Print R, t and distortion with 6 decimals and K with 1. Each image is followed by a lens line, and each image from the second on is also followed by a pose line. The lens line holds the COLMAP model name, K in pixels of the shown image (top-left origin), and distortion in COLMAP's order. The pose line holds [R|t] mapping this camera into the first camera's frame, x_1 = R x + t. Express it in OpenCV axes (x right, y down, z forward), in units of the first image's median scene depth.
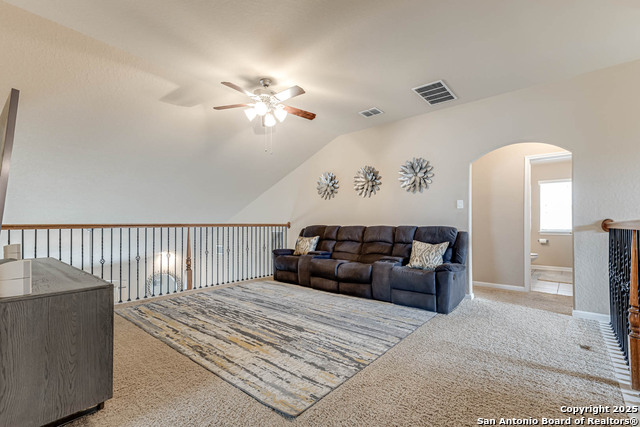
lens RADIAL K [[291.8, 0, 315.4], [0, 291.8, 225.5], [0, 0, 1]] dist [-0.001894, -0.000042]
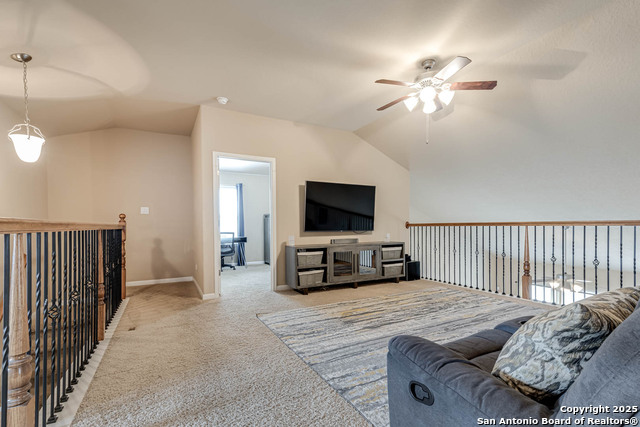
lens RADIAL K [[291.8, 0, 319.3], [0, 291.8, 217.3], [0, 0, 1]] dist [-0.001894, -0.000042]
pose [[-0.349679, -0.009778, -0.936819, 0.923202], [0.001226, 0.999940, -0.010895, -0.017505], [0.936869, -0.004958, -0.349646, 1.140812]]
